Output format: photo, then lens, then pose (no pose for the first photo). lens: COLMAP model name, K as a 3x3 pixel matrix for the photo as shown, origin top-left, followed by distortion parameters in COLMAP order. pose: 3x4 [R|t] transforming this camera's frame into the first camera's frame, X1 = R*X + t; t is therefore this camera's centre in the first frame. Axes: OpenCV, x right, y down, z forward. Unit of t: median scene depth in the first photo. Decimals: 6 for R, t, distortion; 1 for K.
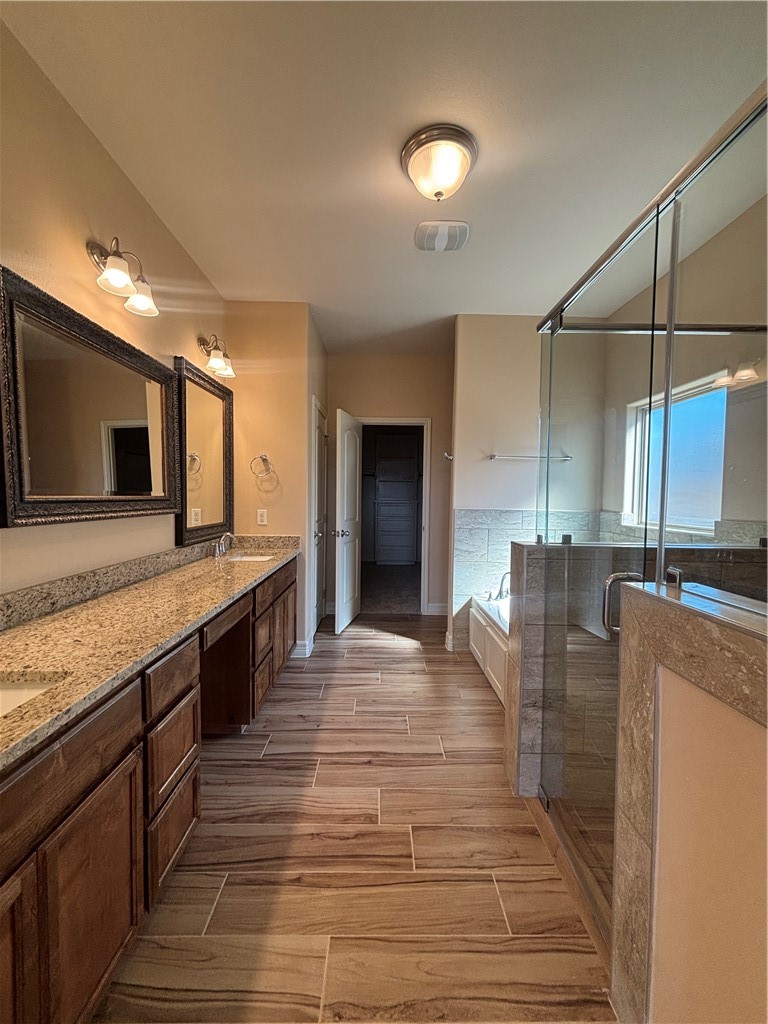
lens RADIAL K [[415.4, 0, 384.7], [0, 415.4, 513.1], [0, 0, 1]] dist [0.001202, 0.000021]
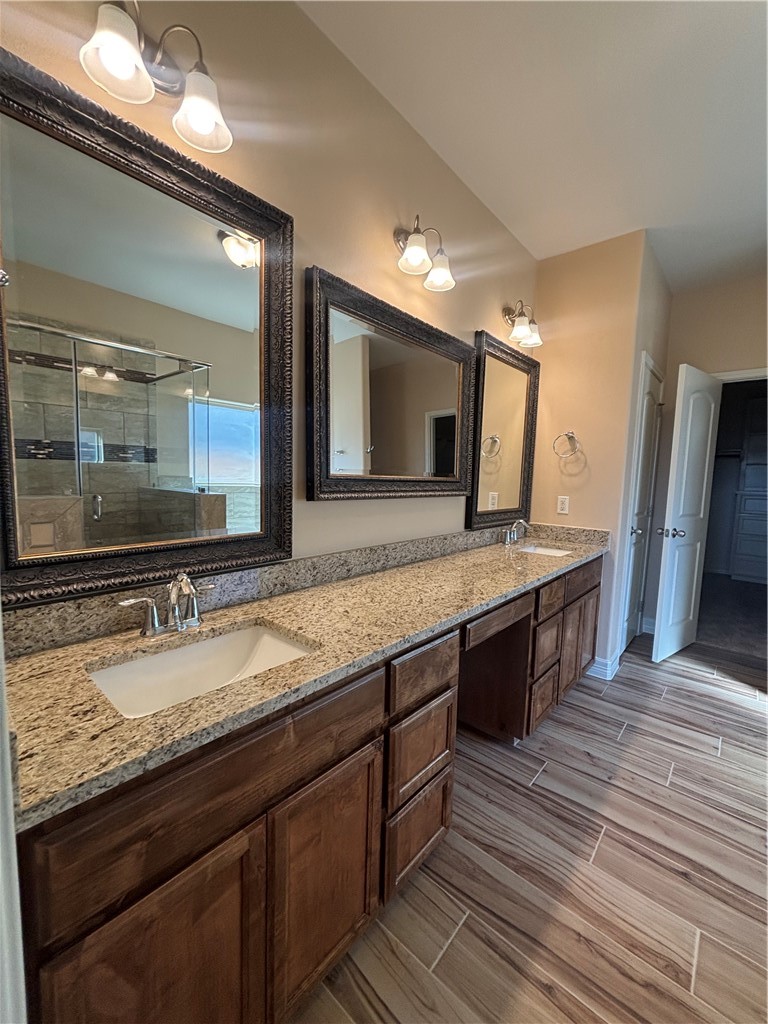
lens RADIAL K [[415.4, 0, 384.7], [0, 415.4, 513.1], [0, 0, 1]] dist [0.001202, 0.000021]
pose [[0.745460, 0.072801, -0.662563, 0.004845], [-0.050039, 0.997325, 0.053285, -0.000961], [0.664670, -0.006568, 0.747108, 0.189912]]
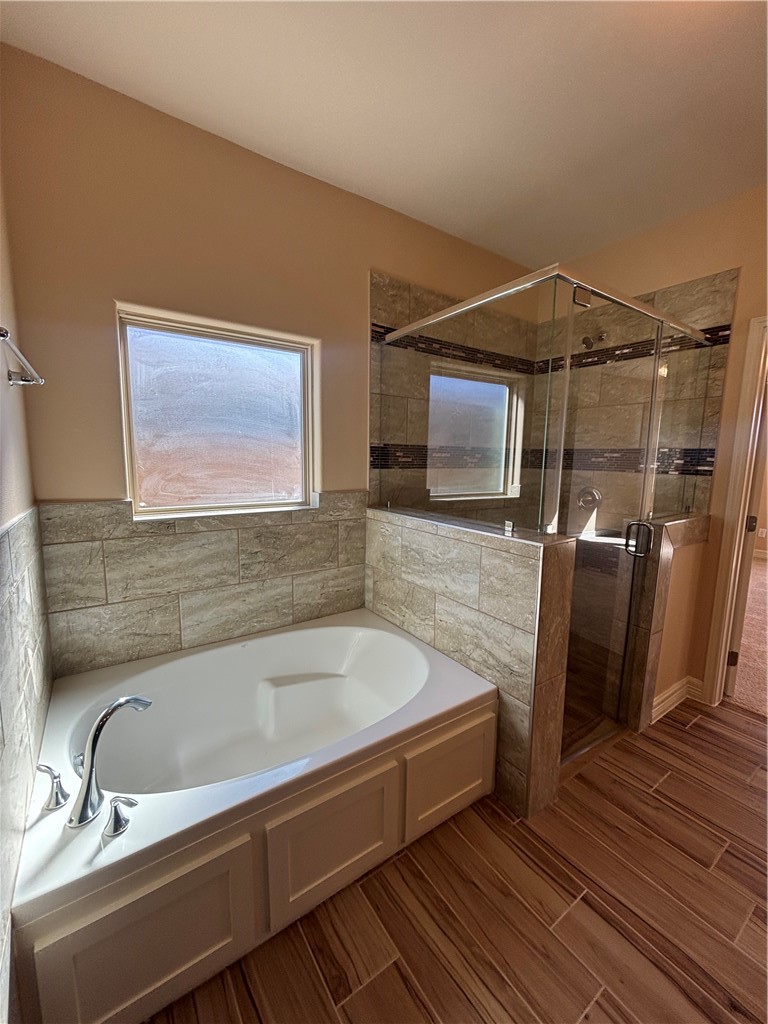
lens RADIAL K [[415.4, 0, 384.7], [0, 415.4, 513.1], [0, 0, 1]] dist [0.001202, 0.000021]
pose [[-0.558654, -0.134833, 0.818368, -0.156171], [0.014492, 0.984960, 0.172173, -0.131068], [-0.829274, 0.108044, -0.548298, 1.770817]]
